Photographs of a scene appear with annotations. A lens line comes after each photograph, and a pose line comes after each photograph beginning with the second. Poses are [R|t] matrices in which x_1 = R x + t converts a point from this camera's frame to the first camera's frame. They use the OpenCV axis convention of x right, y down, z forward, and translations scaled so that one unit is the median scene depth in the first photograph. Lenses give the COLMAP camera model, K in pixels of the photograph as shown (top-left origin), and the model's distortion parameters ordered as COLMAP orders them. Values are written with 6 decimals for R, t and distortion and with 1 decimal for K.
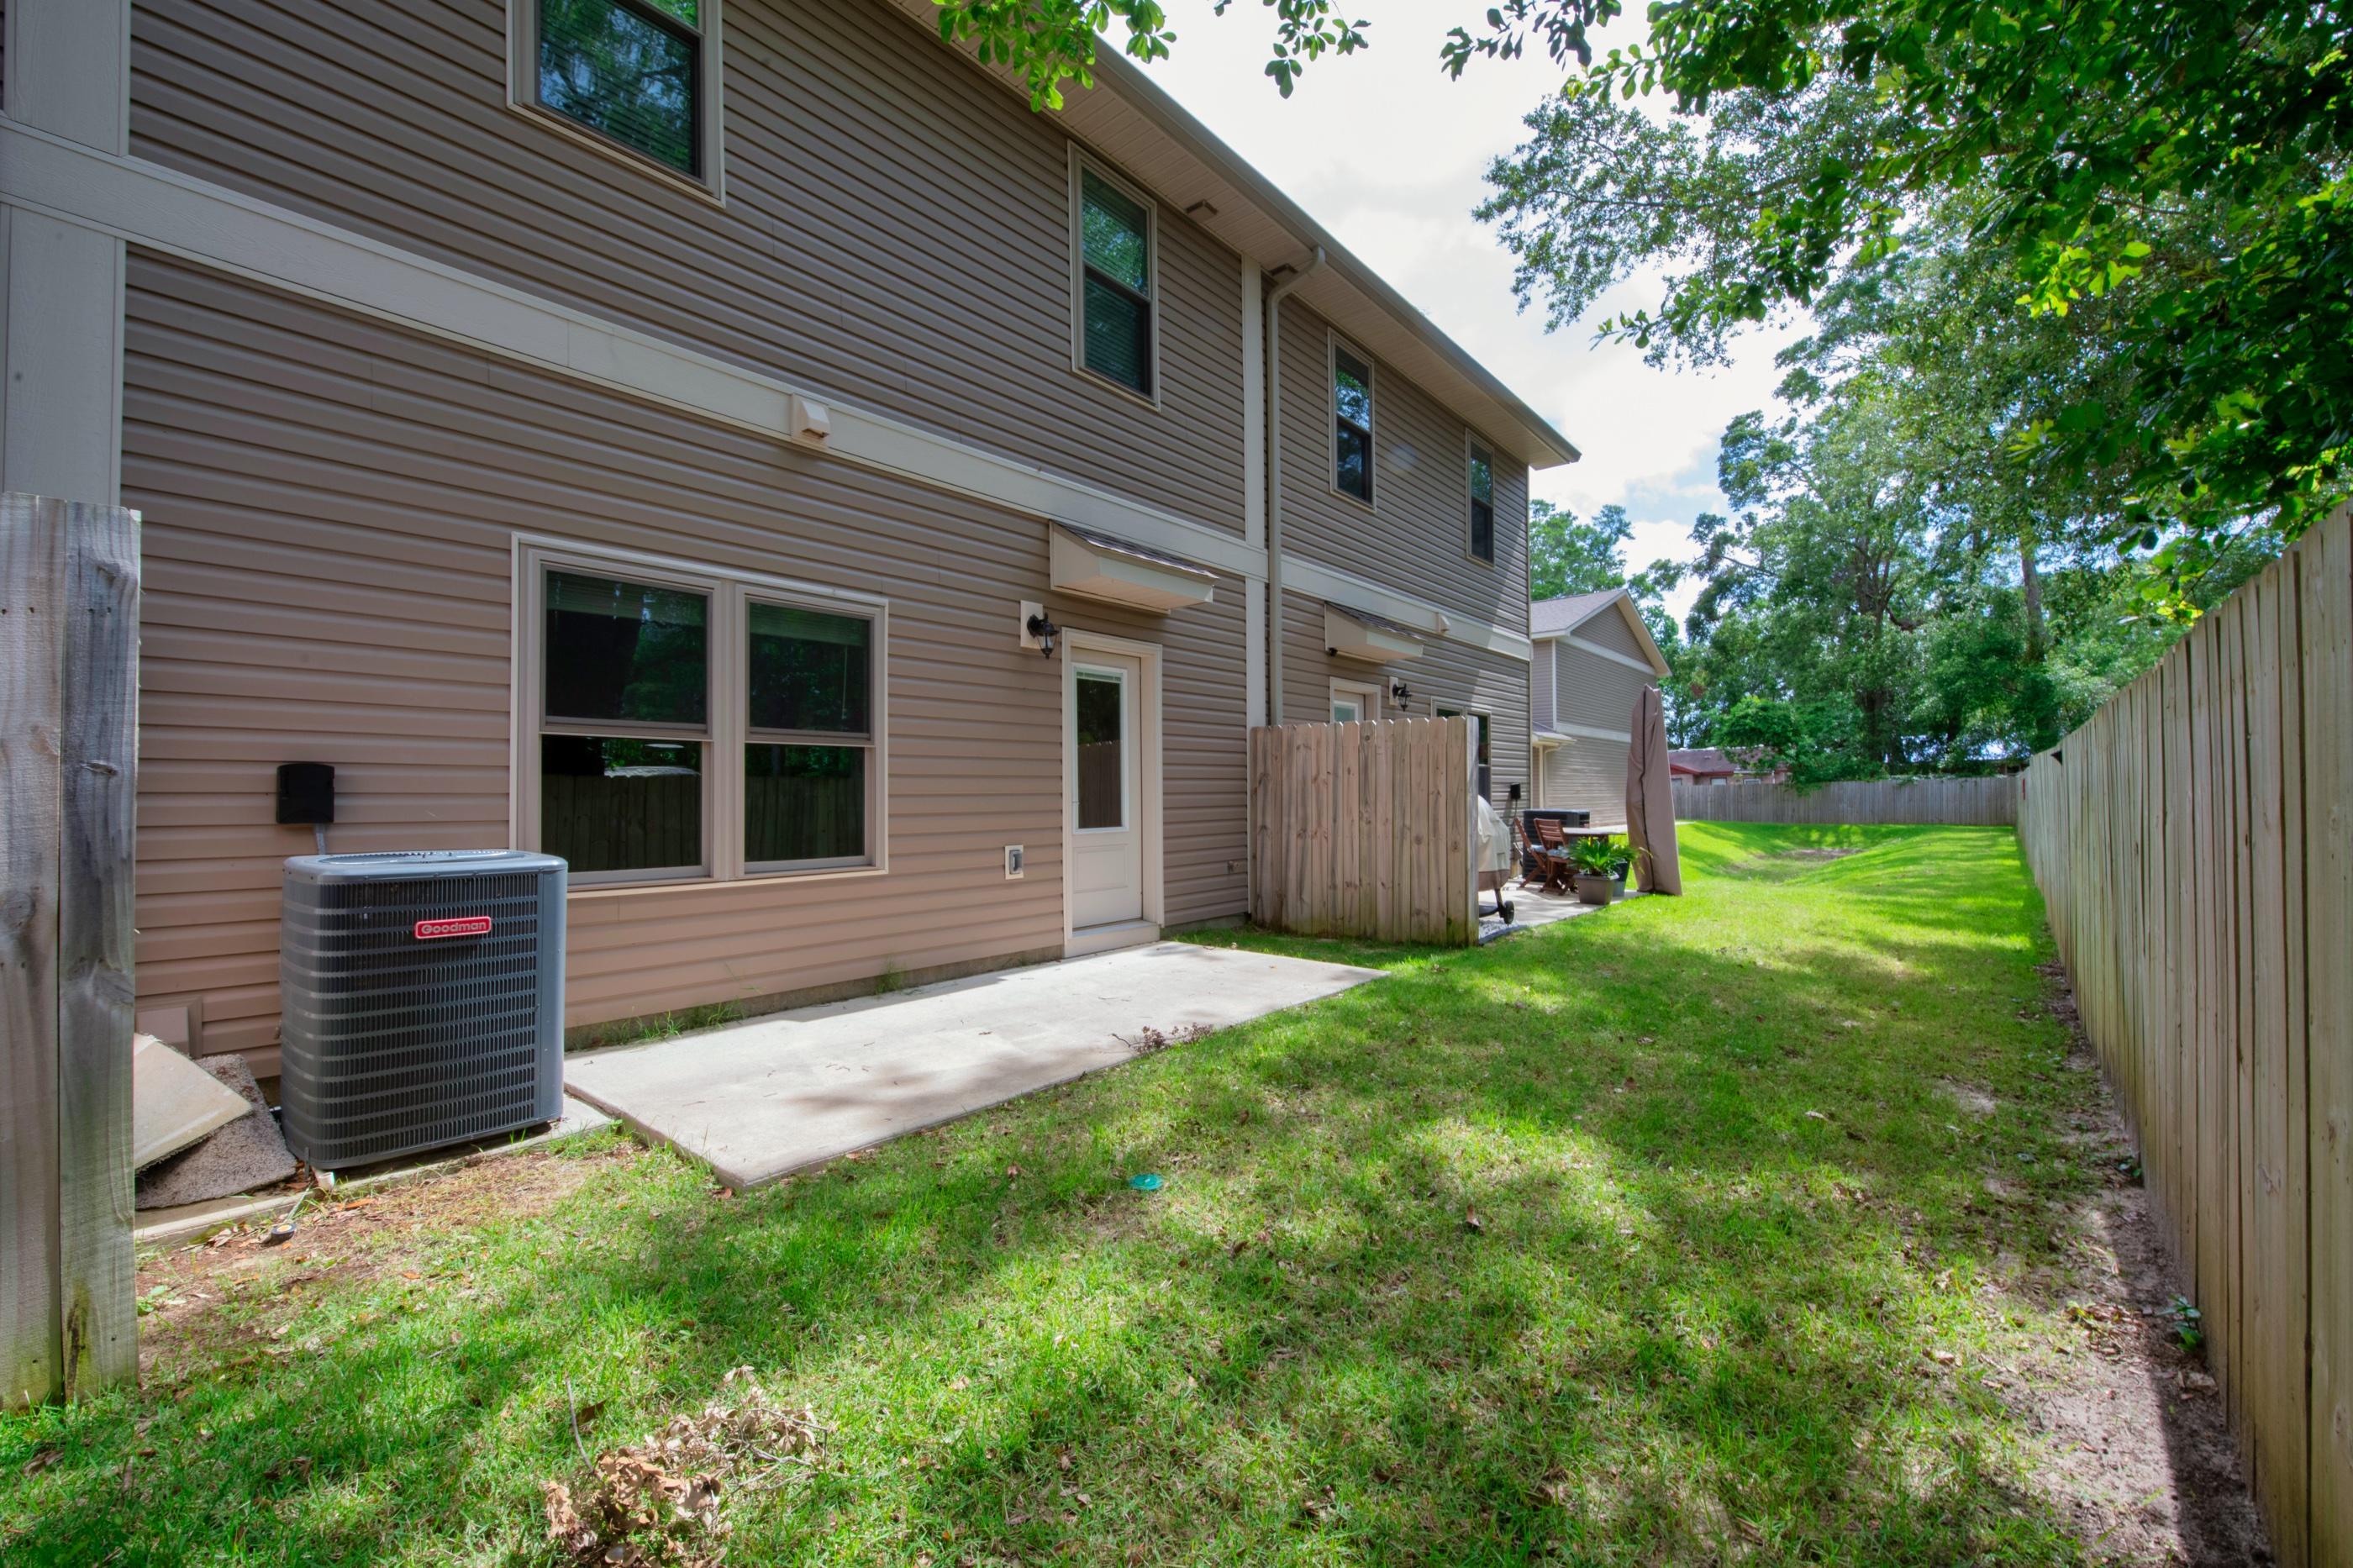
lens RADIAL K [[940.0, 0, 1192.8], [0, 940.0, 791.7], [0, 0, 1]] dist [-0.002237, -0.000623]
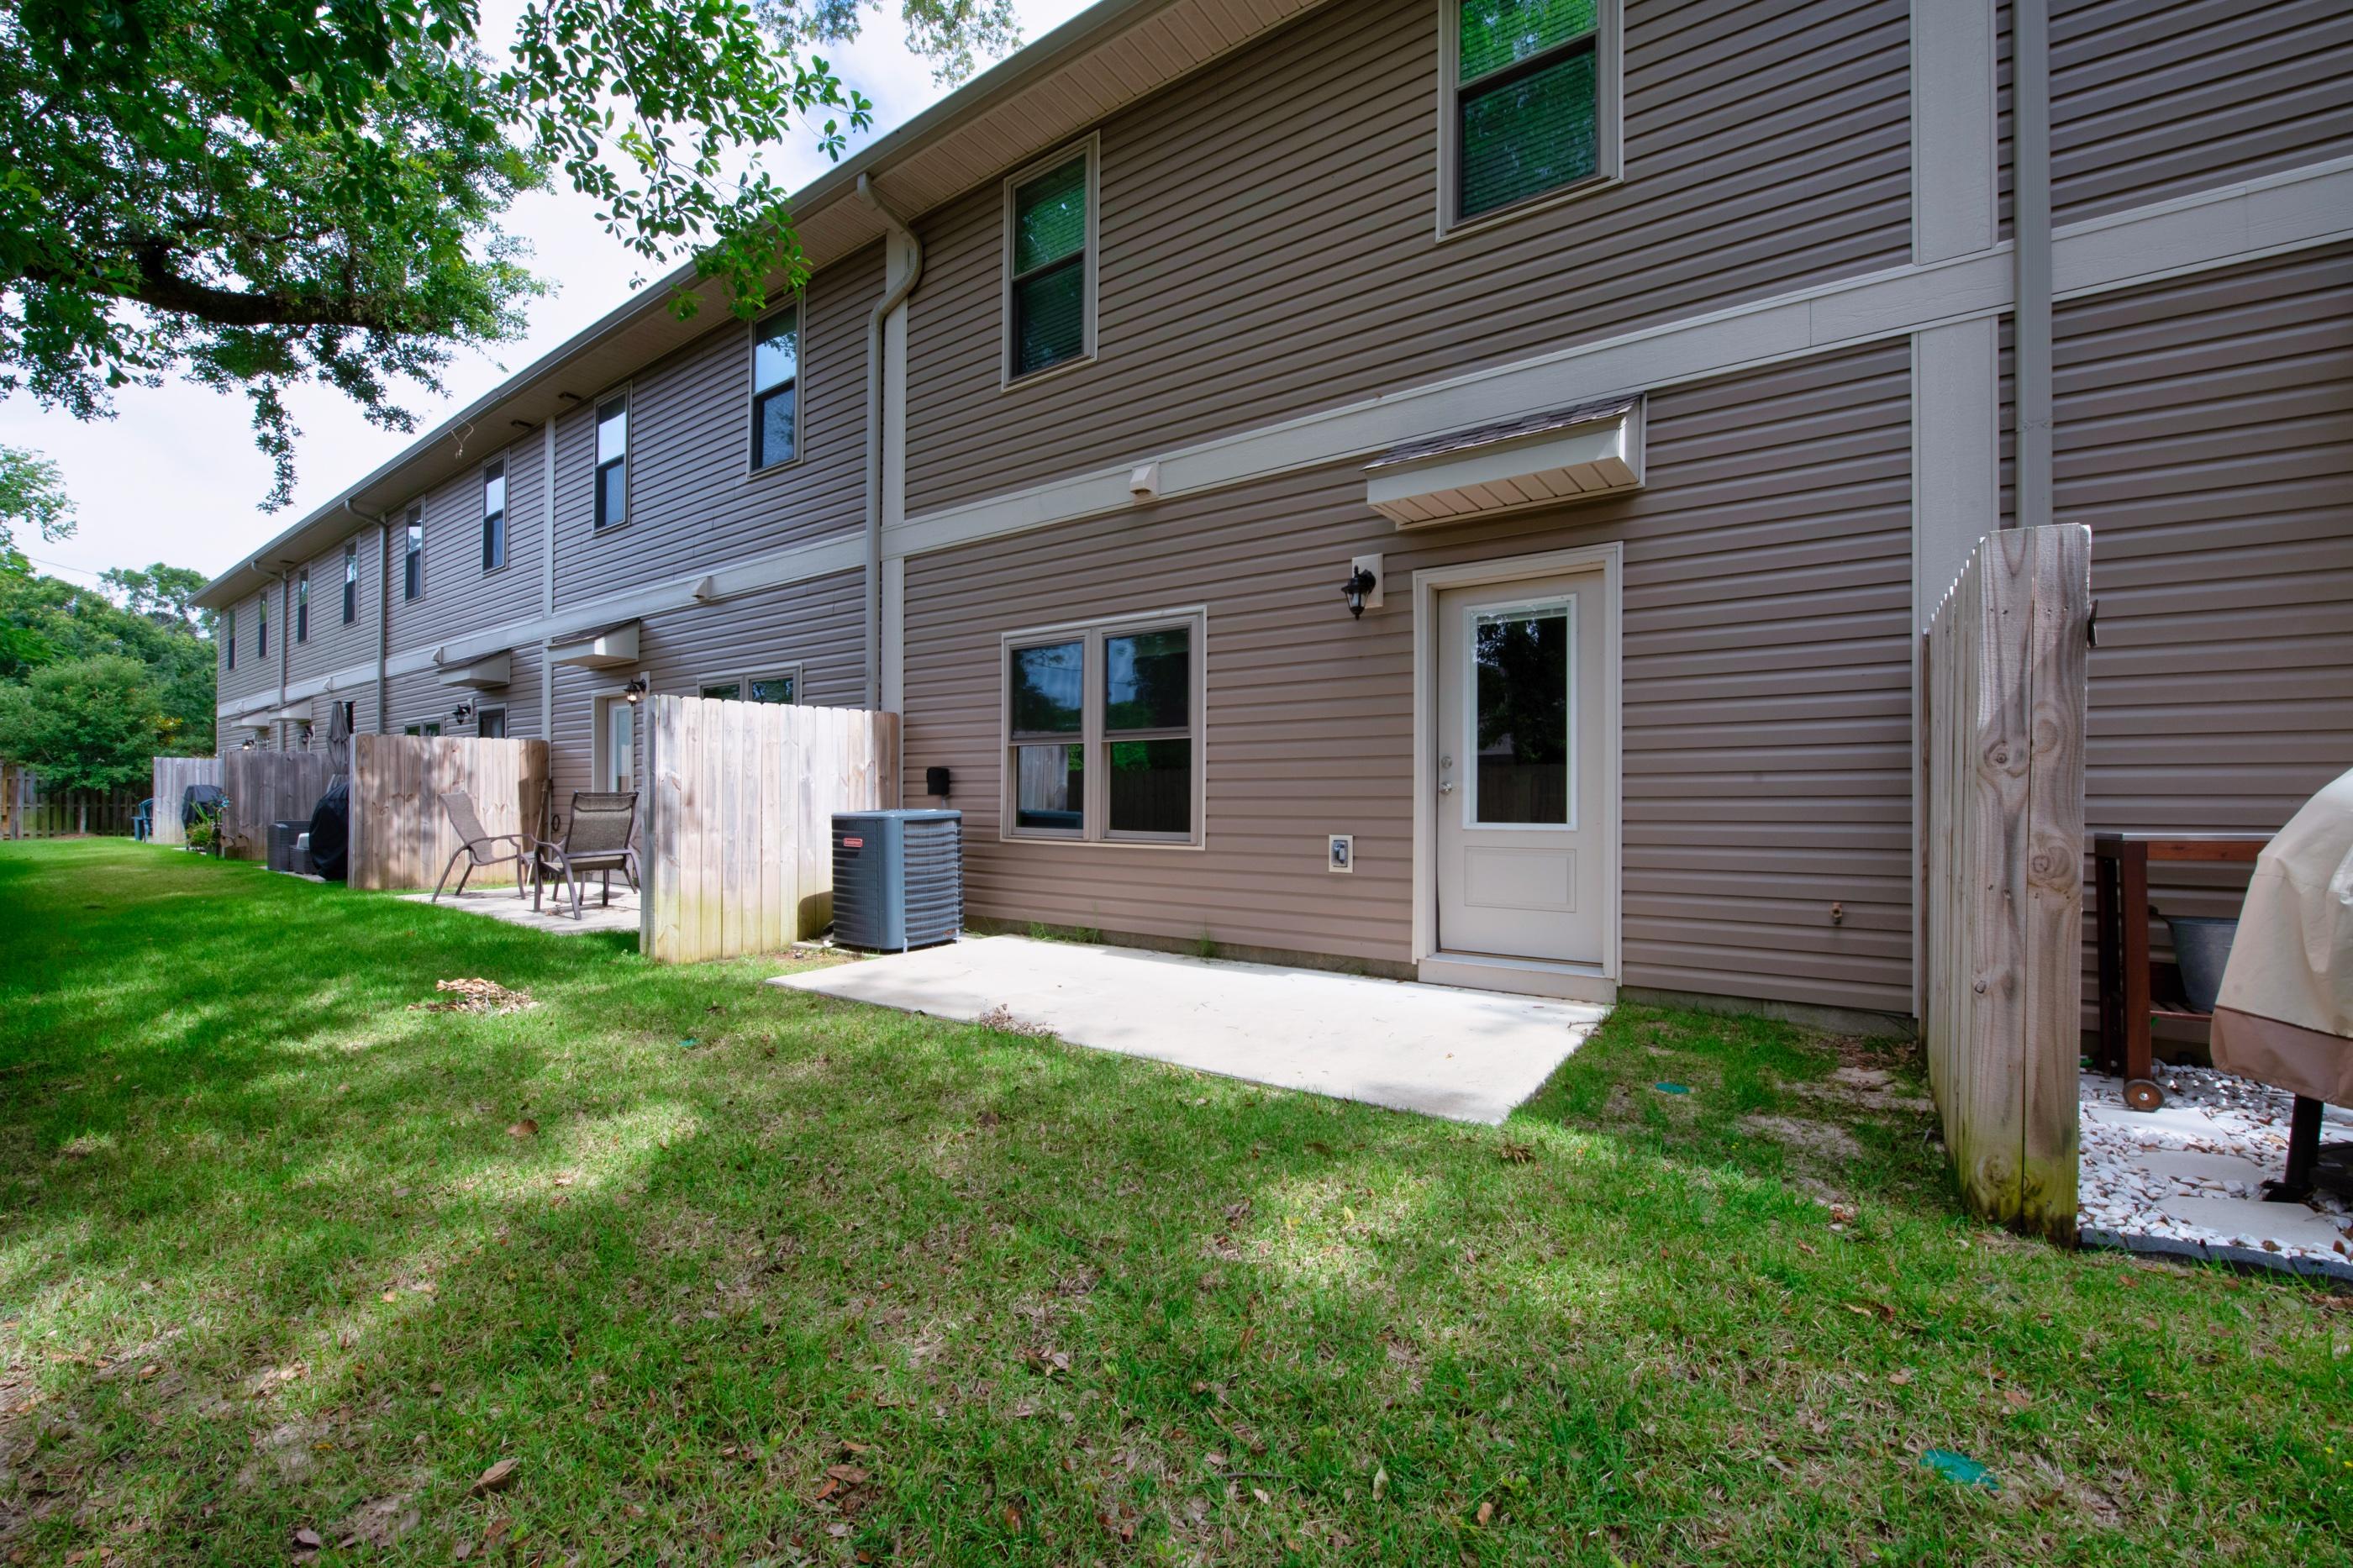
lens RADIAL K [[940.0, 0, 1192.8], [0, 940.0, 791.7], [0, 0, 1]] dist [-0.002237, -0.000623]
pose [[0.088017, -0.001546, -0.996118, 0.790122], [0.002667, 0.999996, -0.001317, 0.019070], [0.996115, -0.002541, 0.088021, 0.888127]]
